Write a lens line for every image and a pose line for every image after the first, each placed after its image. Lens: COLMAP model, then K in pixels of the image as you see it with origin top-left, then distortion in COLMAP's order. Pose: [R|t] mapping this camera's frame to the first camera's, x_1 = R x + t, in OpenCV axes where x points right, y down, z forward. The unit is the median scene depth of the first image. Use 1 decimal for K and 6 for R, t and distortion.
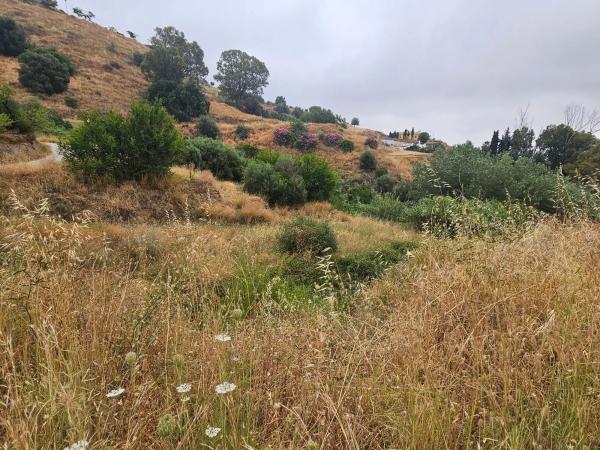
lens RADIAL K [[323.8, 0, 308.0], [0, 323.8, 223.6], [0, 0, 1]] dist [-0.000622, 0.002013]
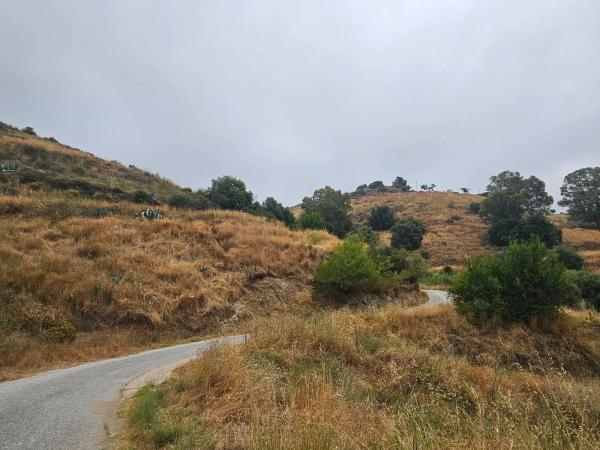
lens RADIAL K [[323.8, 0, 304.9], [0, 323.8, 224.2], [0, 0, 1]] dist [-0.000622, 0.002013]
pose [[0.592929, -0.227155, -0.772552, -0.034284], [-0.111909, 0.926833, -0.358409, 0.002339], [0.797441, 0.298967, 0.524125, -0.021181]]
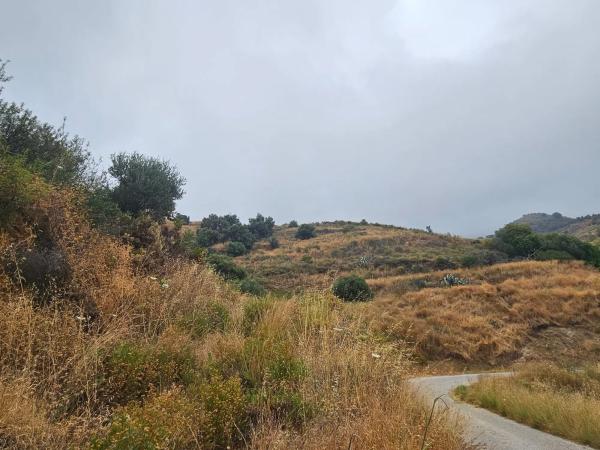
lens RADIAL K [[323.8, 0, 305.9], [0, 323.8, 223.5], [0, 0, 1]] dist [-0.000622, 0.002013]
pose [[-0.253501, -0.338047, -0.906345, 0.177976], [-0.189014, 0.936200, -0.296316, -0.003740], [0.948689, 0.096195, -0.301223, -0.047923]]
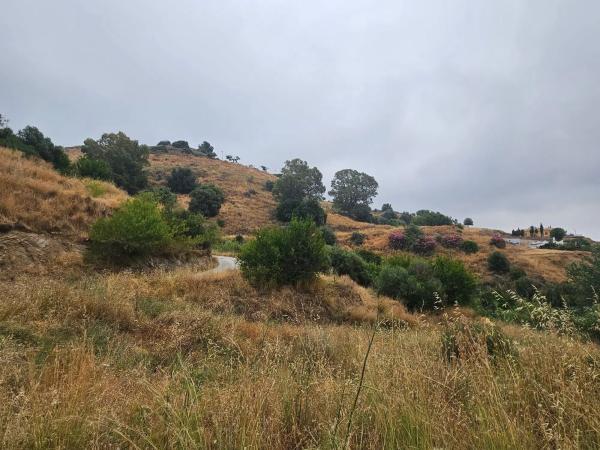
lens RADIAL K [[323.8, 0, 305.0], [0, 323.8, 224.4], [0, 0, 1]] dist [-0.000622, 0.002013]
pose [[0.949410, -0.066100, -0.307004, -0.035974], [-0.032895, 0.951287, -0.306546, 0.002904], [0.312312, 0.301137, 0.900987, -0.018955]]
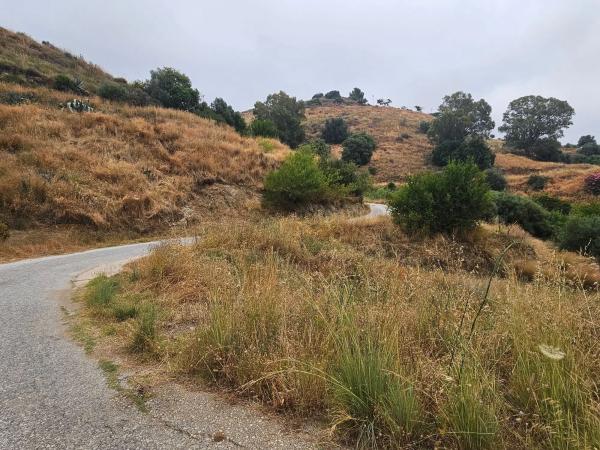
lens RADIAL K [[323.8, 0, 304.6], [0, 323.8, 224.5], [0, 0, 1]] dist [-0.000622, 0.002013]
pose [[0.711362, 0.008006, -0.702780, -0.032148], [-0.124025, 0.985673, -0.114311, 0.005509], [0.691796, 0.168479, 0.702163, -0.022925]]
